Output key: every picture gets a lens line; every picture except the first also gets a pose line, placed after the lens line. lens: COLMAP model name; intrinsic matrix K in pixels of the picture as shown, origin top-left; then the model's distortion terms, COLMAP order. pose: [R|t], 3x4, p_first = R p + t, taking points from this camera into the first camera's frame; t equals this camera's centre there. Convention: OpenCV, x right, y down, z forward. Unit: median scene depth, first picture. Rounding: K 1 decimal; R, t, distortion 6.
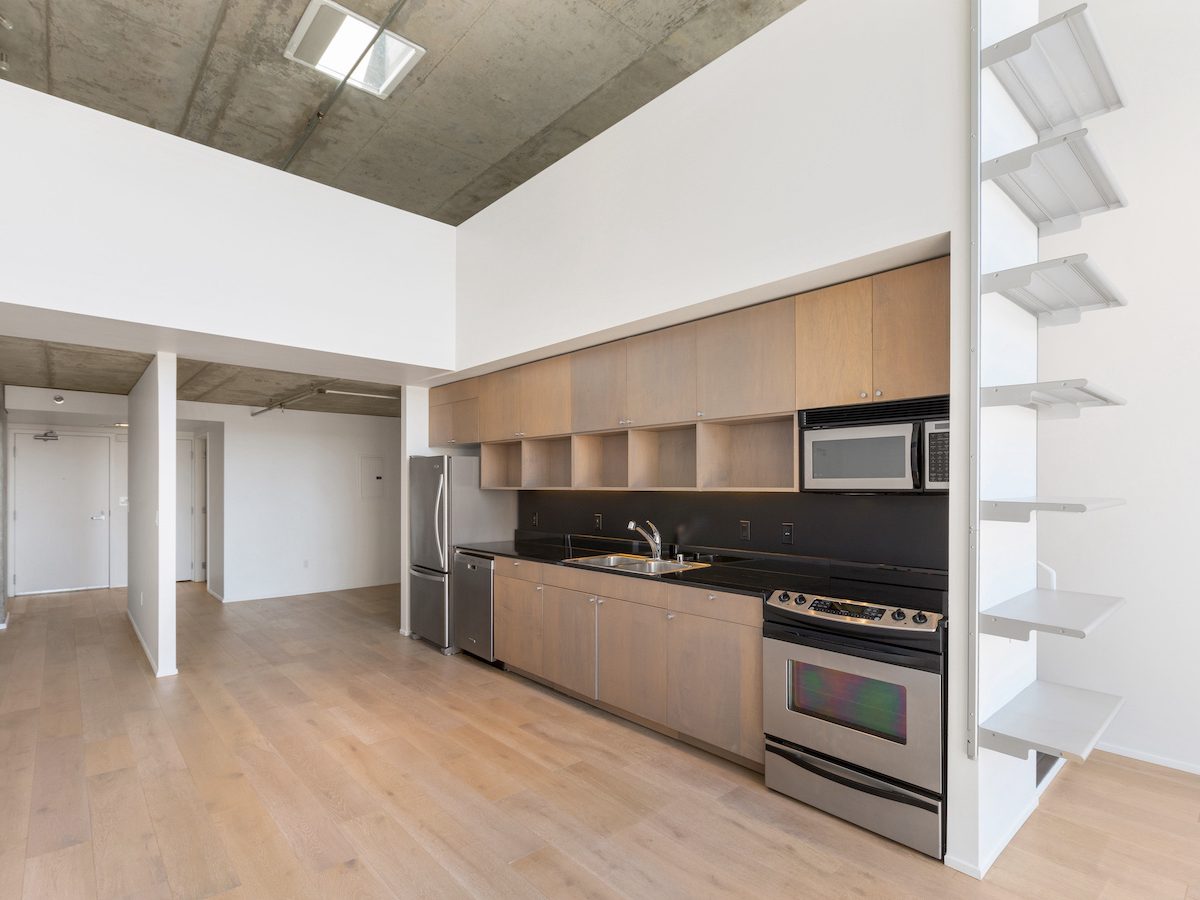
lens RADIAL K [[601.8, 0, 598.0], [0, 601.8, 490.3], [0, 0, 1]] dist [0.000038, -0.000639]
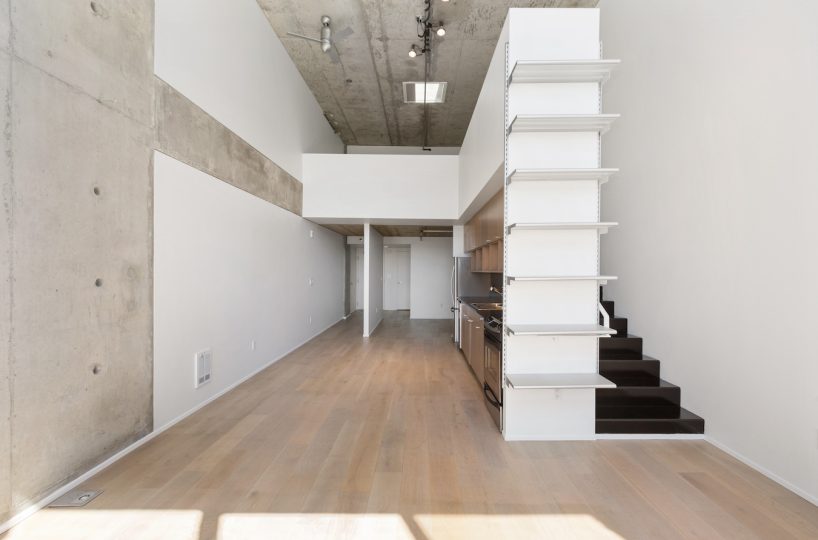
lens RADIAL K [[352.4, 0, 409.0], [0, 352.4, 270.0], [0, 0, 1]] dist [0.004393, 0.000018]
pose [[0.744421, -0.001506, -0.667709, 0.471510], [-0.004379, 0.999965, -0.007138, 0.001753], [0.667696, 0.008238, 0.744389, -0.095722]]
